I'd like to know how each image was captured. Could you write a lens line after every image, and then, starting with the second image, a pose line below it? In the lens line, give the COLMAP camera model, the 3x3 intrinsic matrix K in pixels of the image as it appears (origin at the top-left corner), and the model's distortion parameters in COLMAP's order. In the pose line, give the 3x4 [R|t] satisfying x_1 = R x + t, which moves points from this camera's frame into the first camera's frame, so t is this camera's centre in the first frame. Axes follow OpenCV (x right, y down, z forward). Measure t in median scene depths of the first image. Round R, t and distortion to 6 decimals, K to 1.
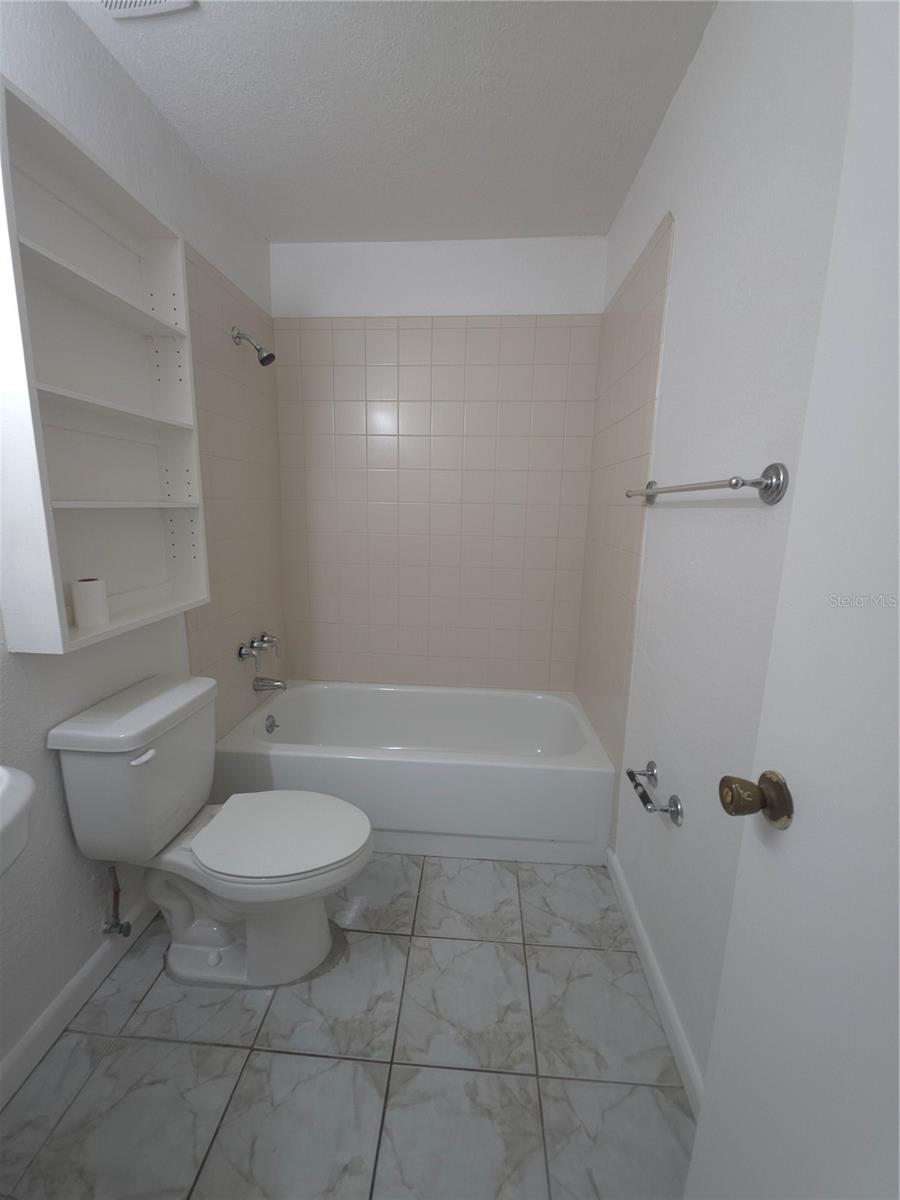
lens RADIAL K [[478.5, 0, 442.4], [0, 478.5, 594.8], [0, 0, 1]] dist [0.016344, -0.009417]
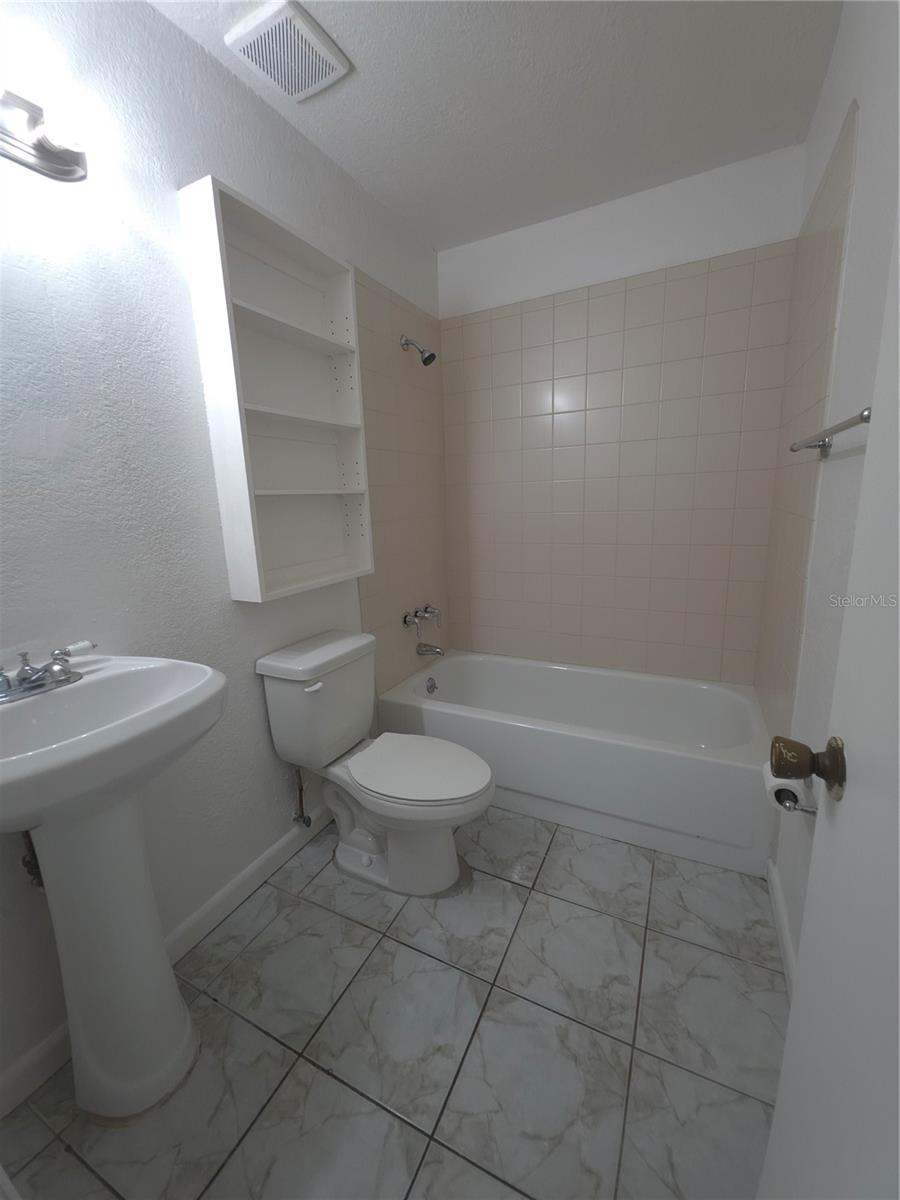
lens RADIAL K [[478.5, 0, 442.4], [0, 478.5, 594.8], [0, 0, 1]] dist [0.016344, -0.009417]
pose [[0.920468, 0.026013, -0.389952, 0.165521], [-0.017638, 0.999531, 0.025044, 0.044497], [0.390421, -0.016174, 0.920494, -0.040555]]
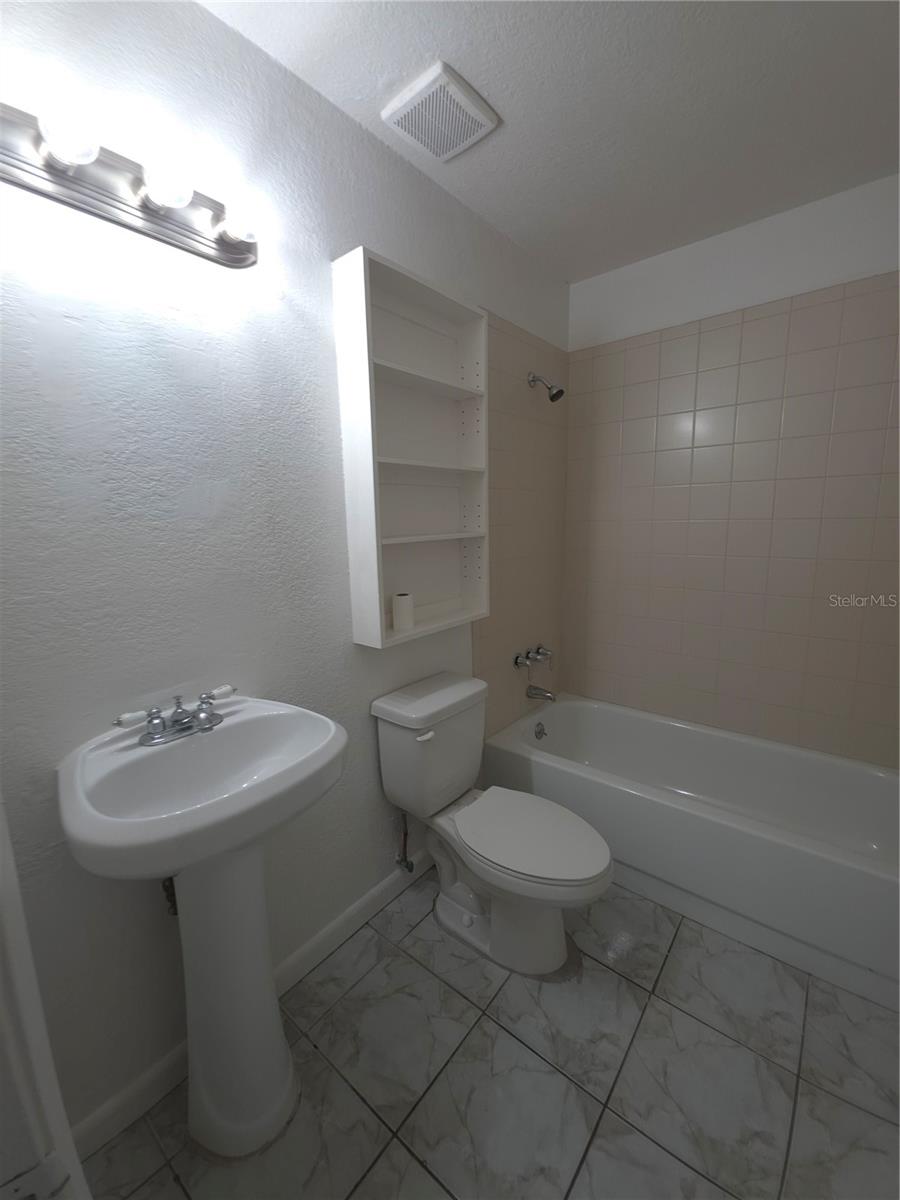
lens RADIAL K [[478.5, 0, 442.4], [0, 478.5, 594.8], [0, 0, 1]] dist [0.016344, -0.009417]
pose [[0.814500, 0.057574, -0.577300, 0.110216], [-0.068739, 0.997632, 0.002511, -0.036859], [0.576077, 0.037638, 0.816528, -0.023614]]
